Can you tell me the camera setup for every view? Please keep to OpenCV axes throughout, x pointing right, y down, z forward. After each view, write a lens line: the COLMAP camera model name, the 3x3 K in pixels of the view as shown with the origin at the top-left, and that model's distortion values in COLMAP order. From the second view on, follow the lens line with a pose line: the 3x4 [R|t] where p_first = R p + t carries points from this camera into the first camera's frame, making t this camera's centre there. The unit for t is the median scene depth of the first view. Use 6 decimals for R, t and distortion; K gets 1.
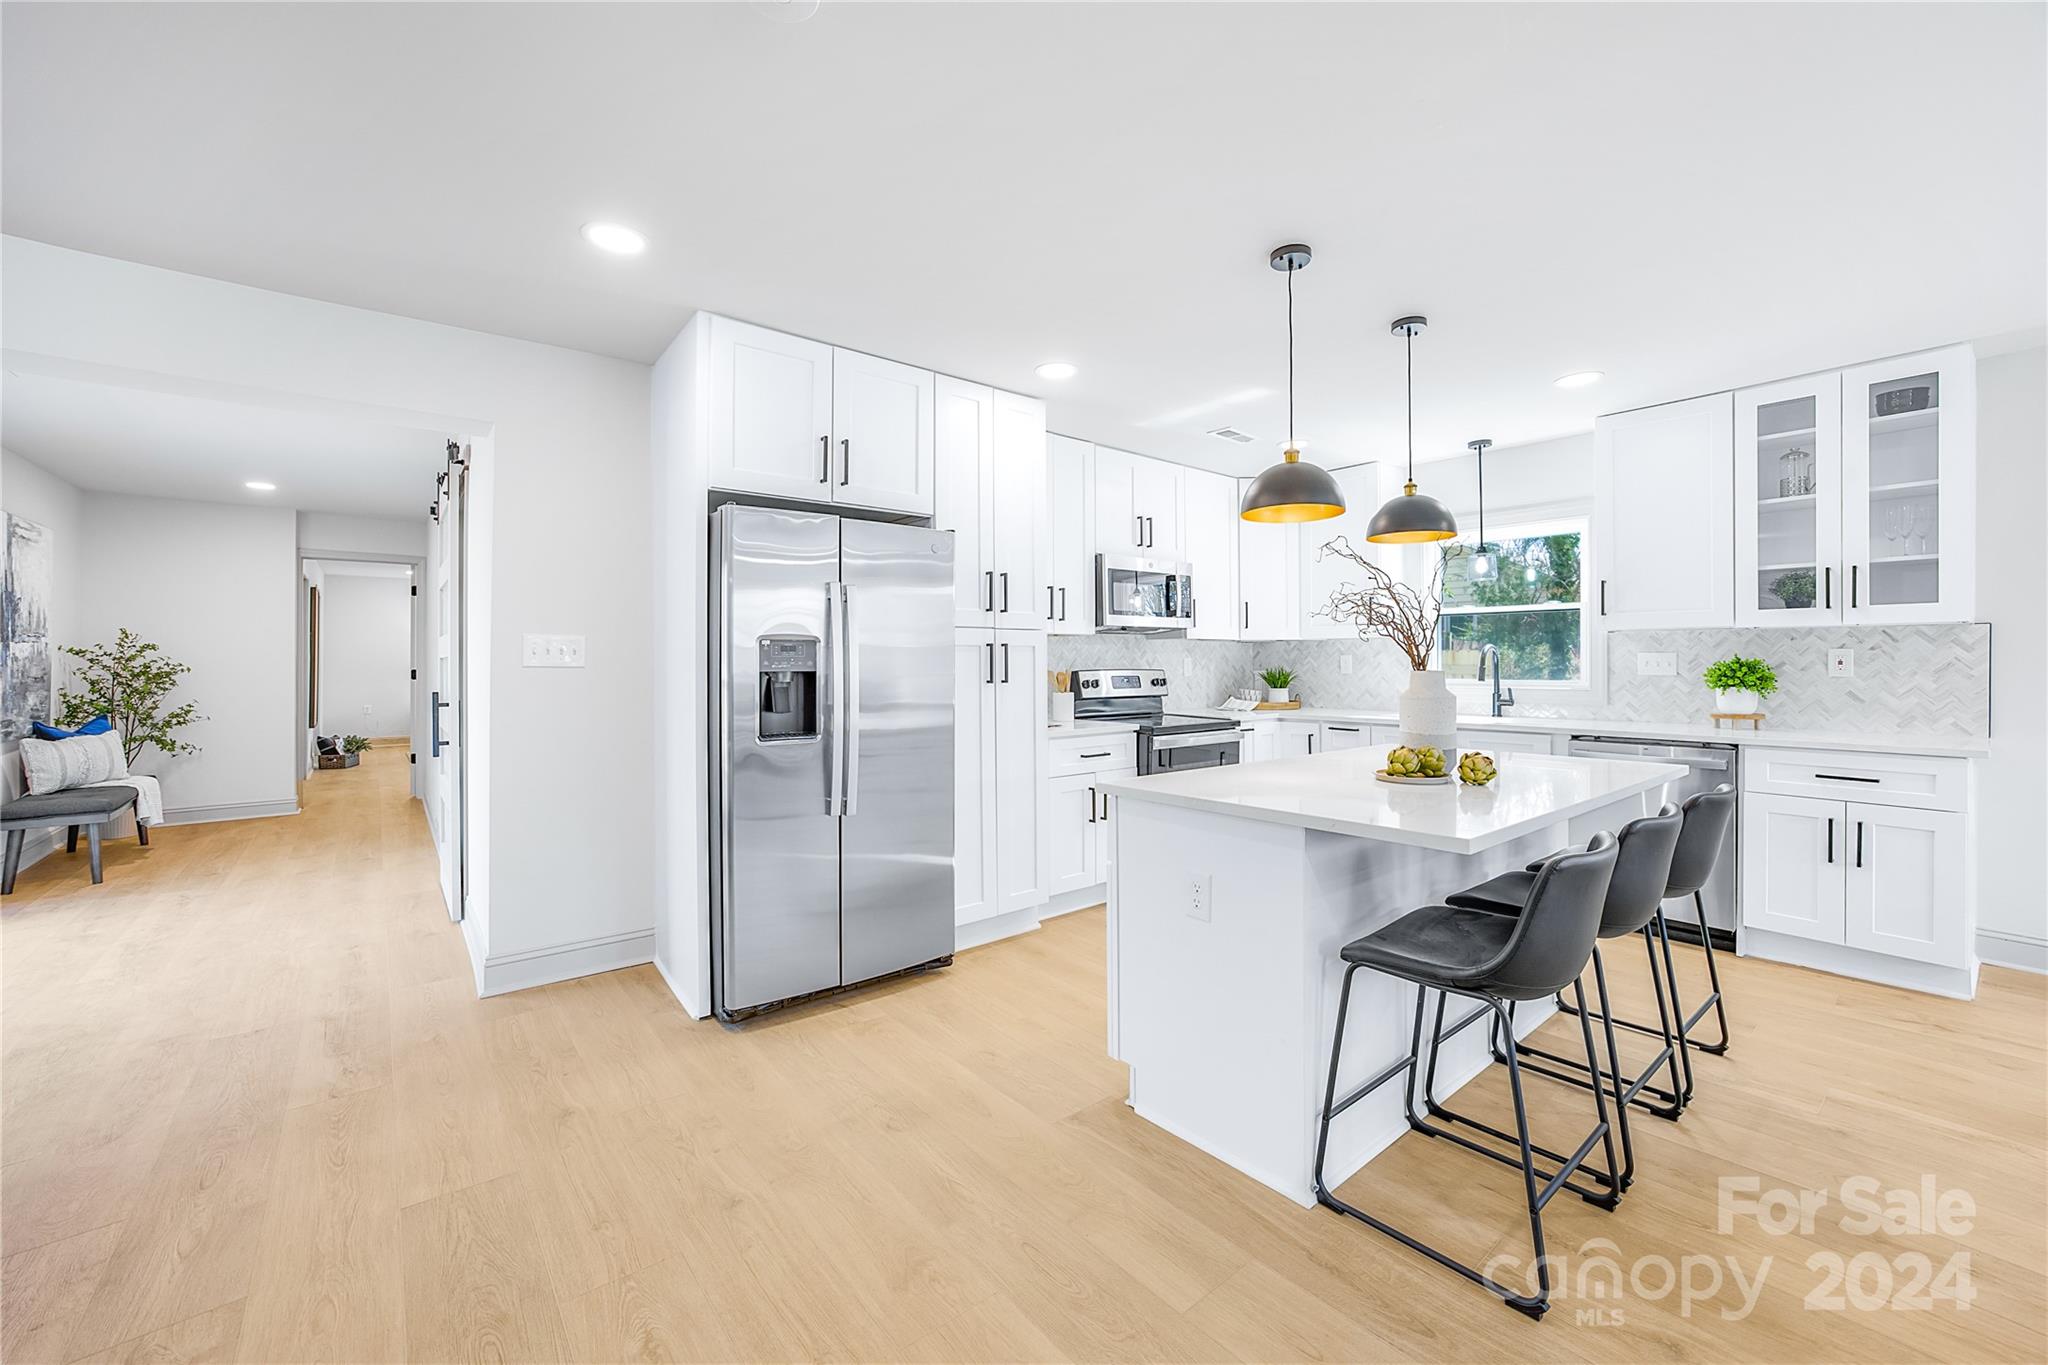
lens RADIAL K [[810.1, 0, 1020.6], [0, 810.1, 659.3], [0, 0, 1]] dist [-0.044519, 0.019000]
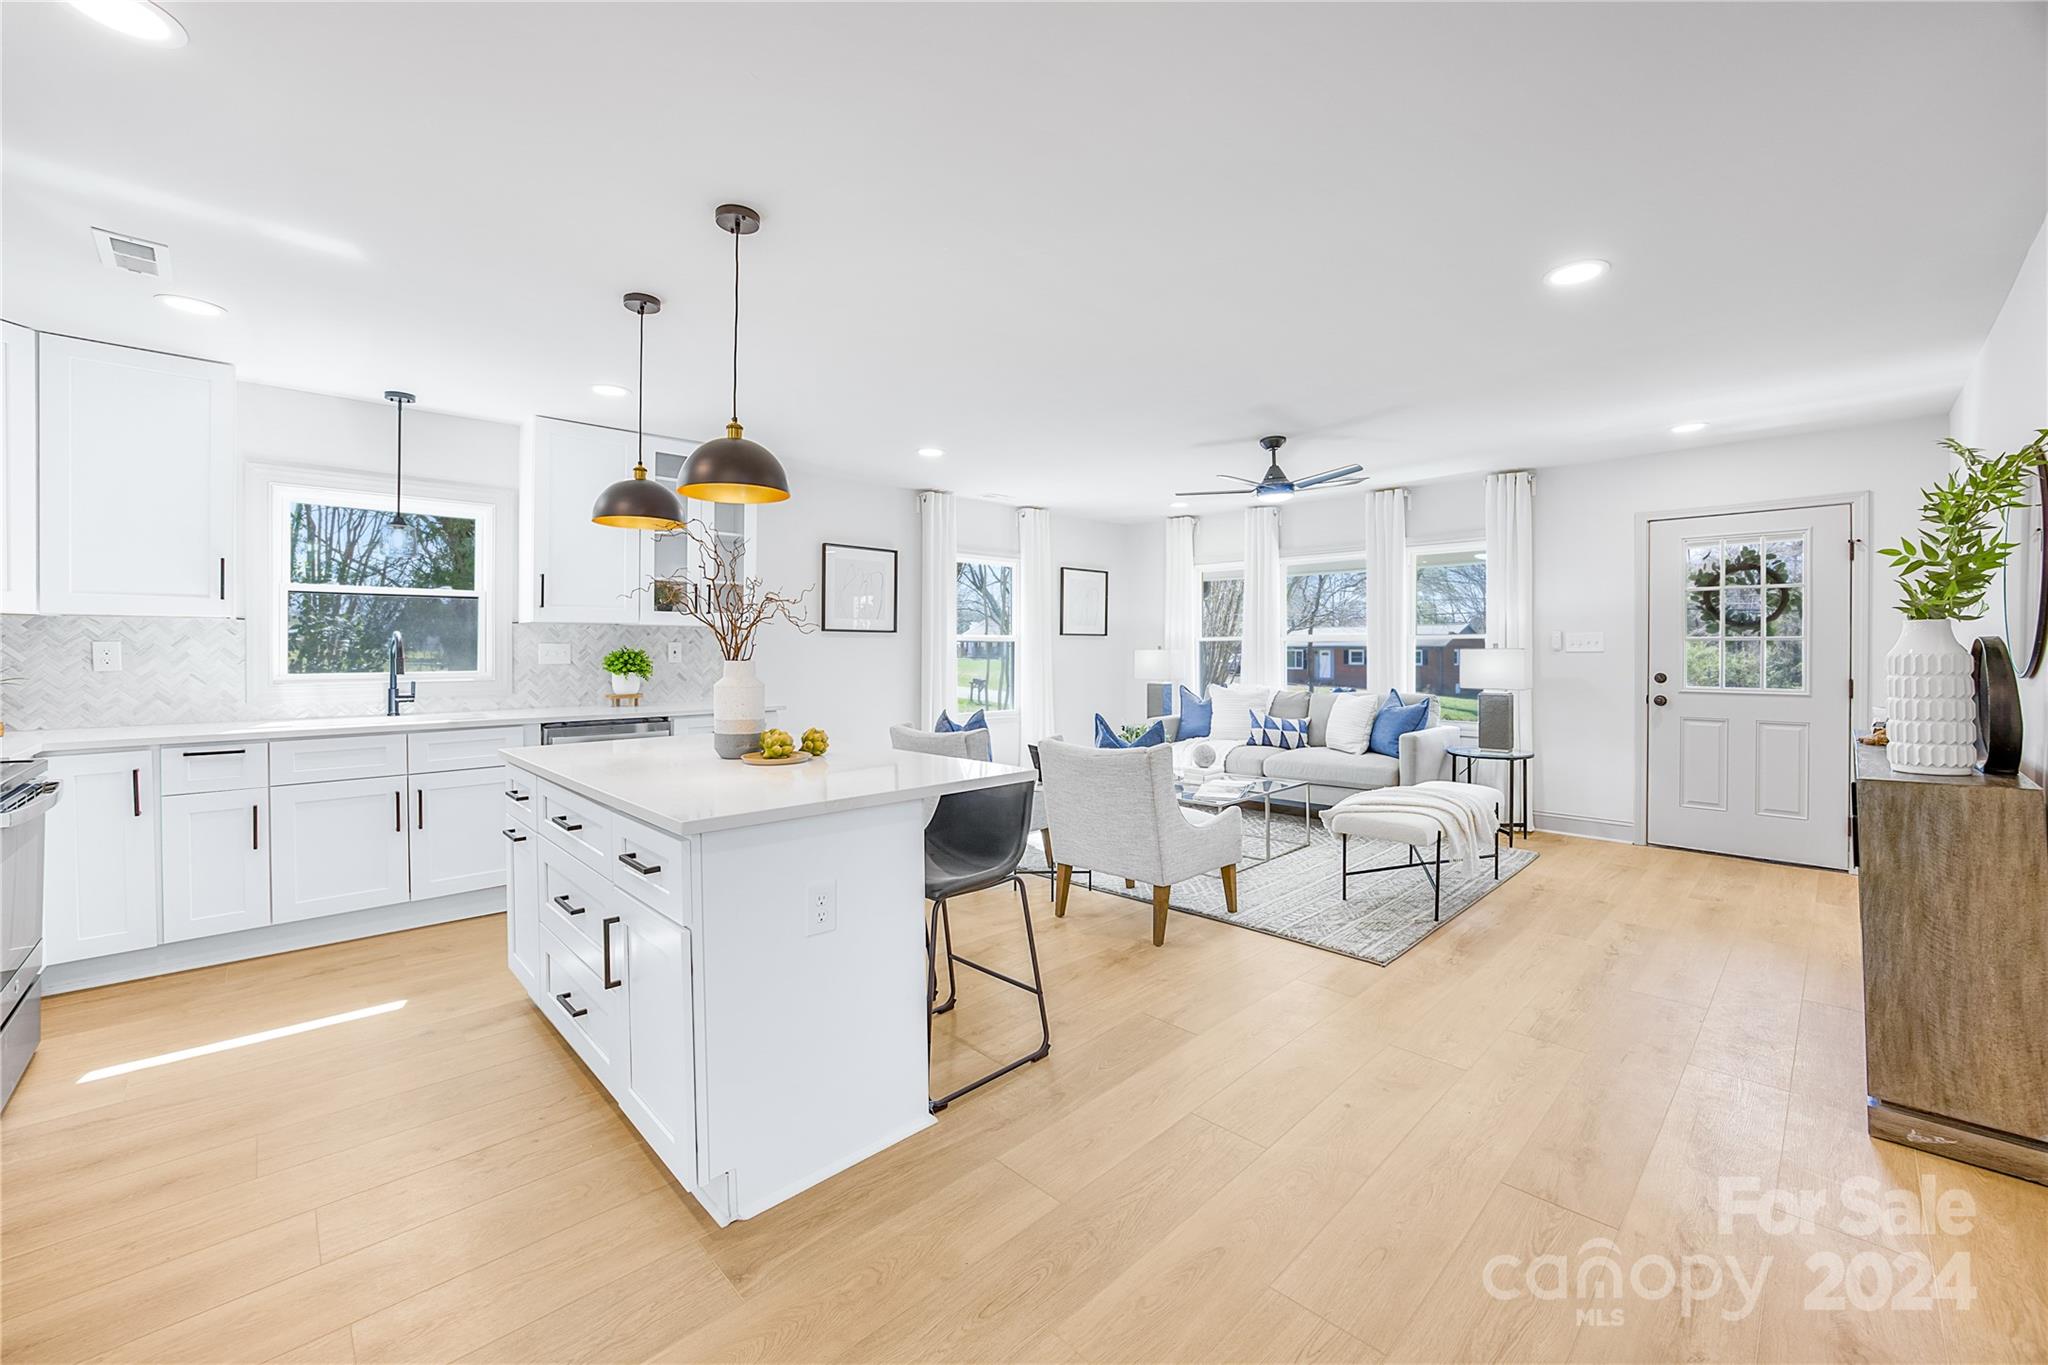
lens RADIAL K [[826.0, 0, 1035.4], [0, 826.0, 653.2], [0, 0, 1]] dist [-0.042900, 0.014854]
pose [[-0.096618, -0.003431, 0.995316, -0.430703], [-0.003354, 0.999990, 0.003122, -0.000859], [-0.995316, -0.003037, -0.096628, 0.498646]]
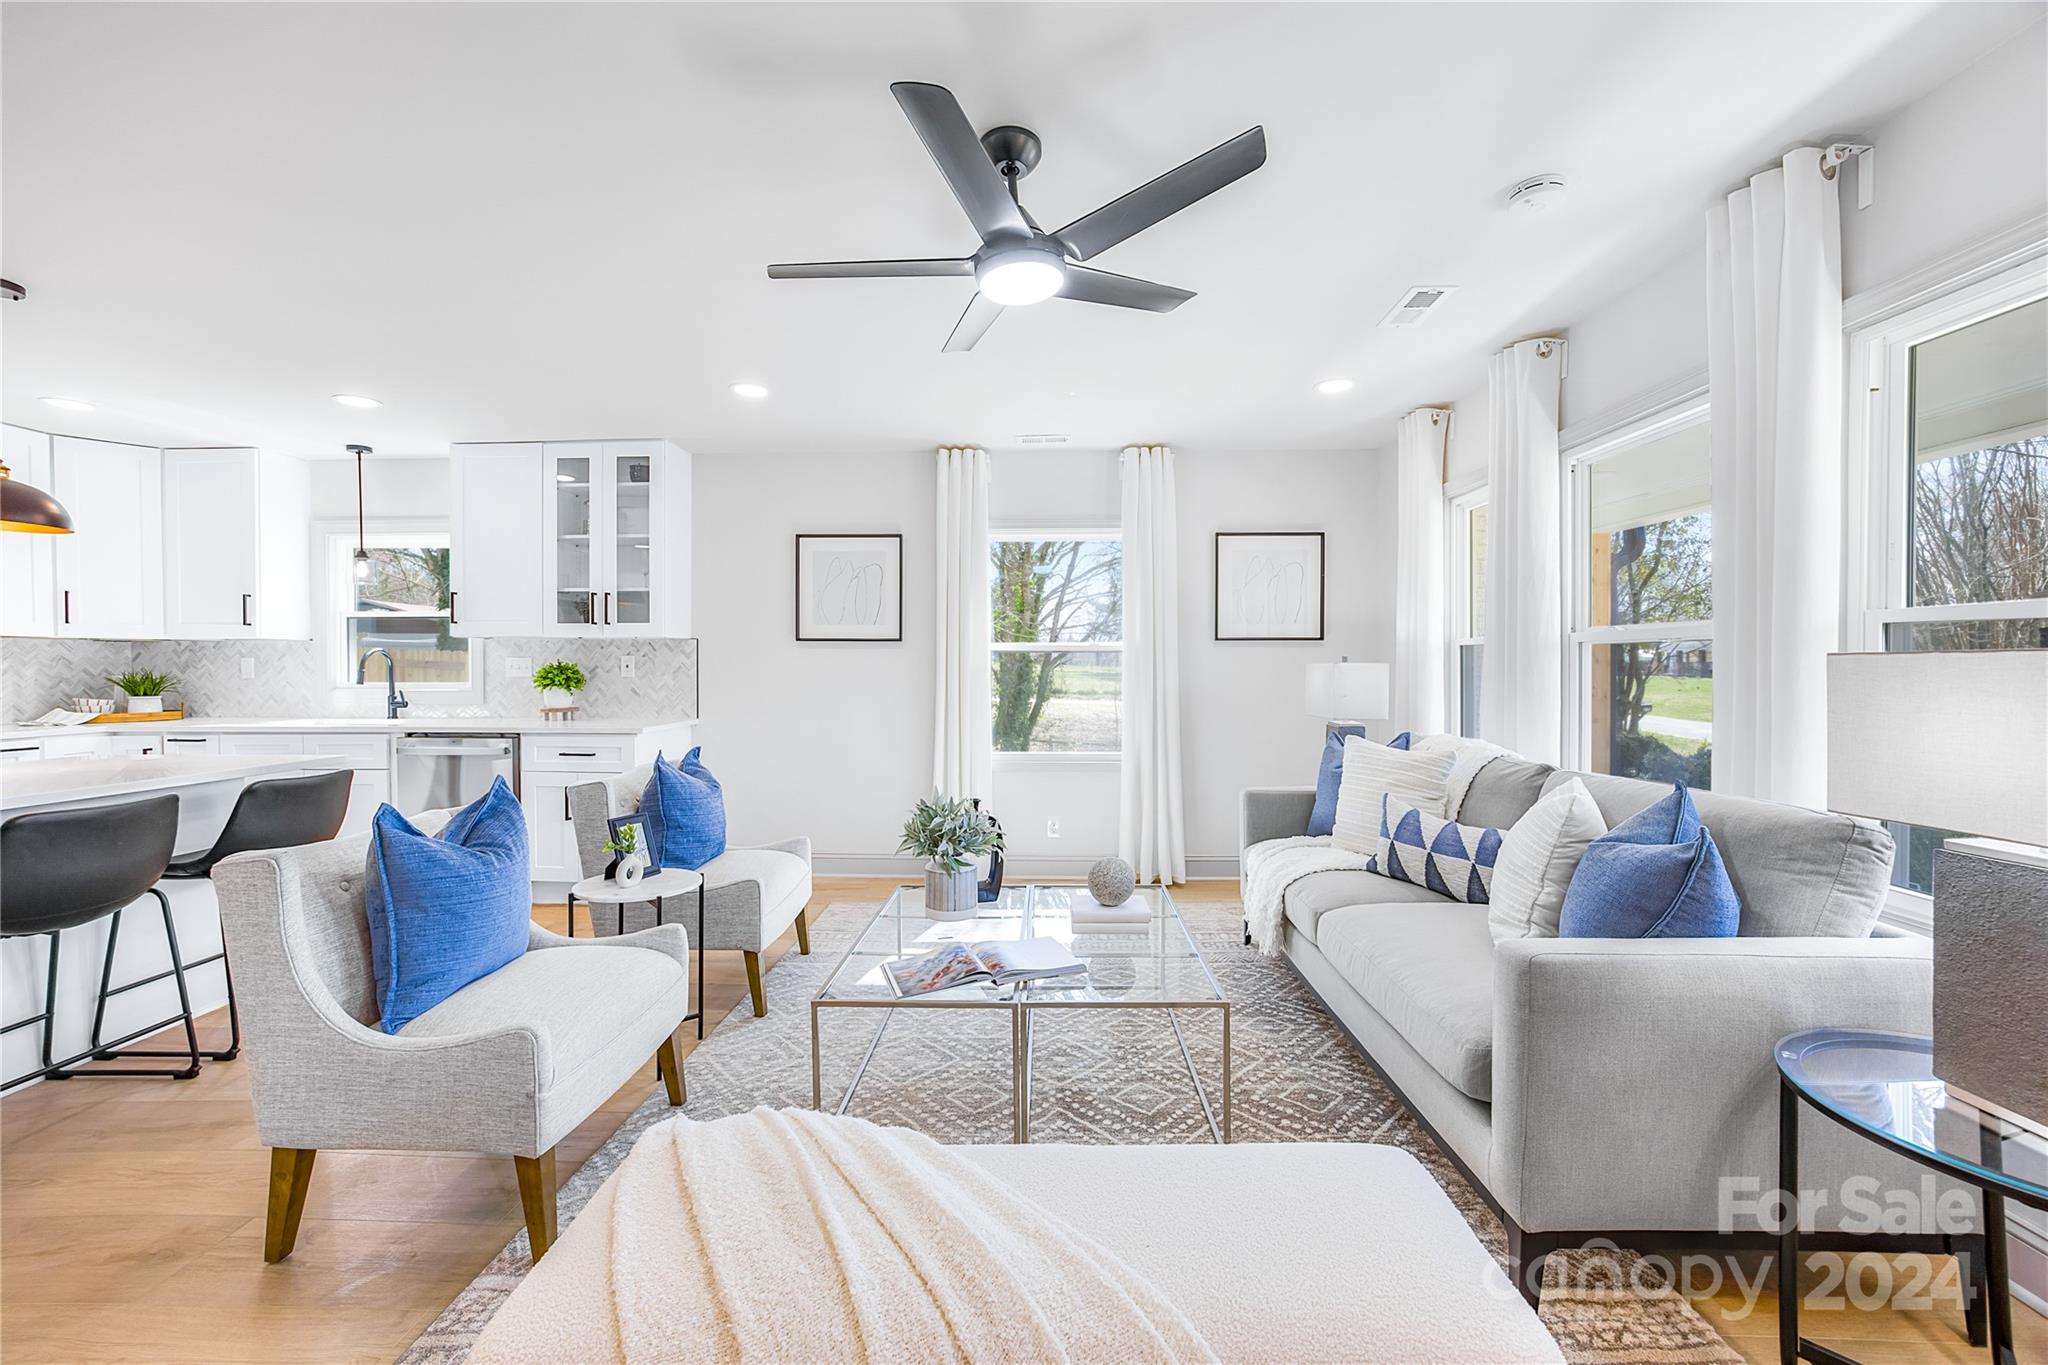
lens RADIAL K [[804.1, 0, 1034.0], [0, 804.1, 675.5], [0, 0, 1]] dist [-0.038138, 0.014086]
pose [[0.651573, -0.007029, 0.758554, 0.461524], [-0.003911, 0.999913, 0.012625, 0.000333], [-0.758576, -0.011193, 0.651488, -0.365435]]
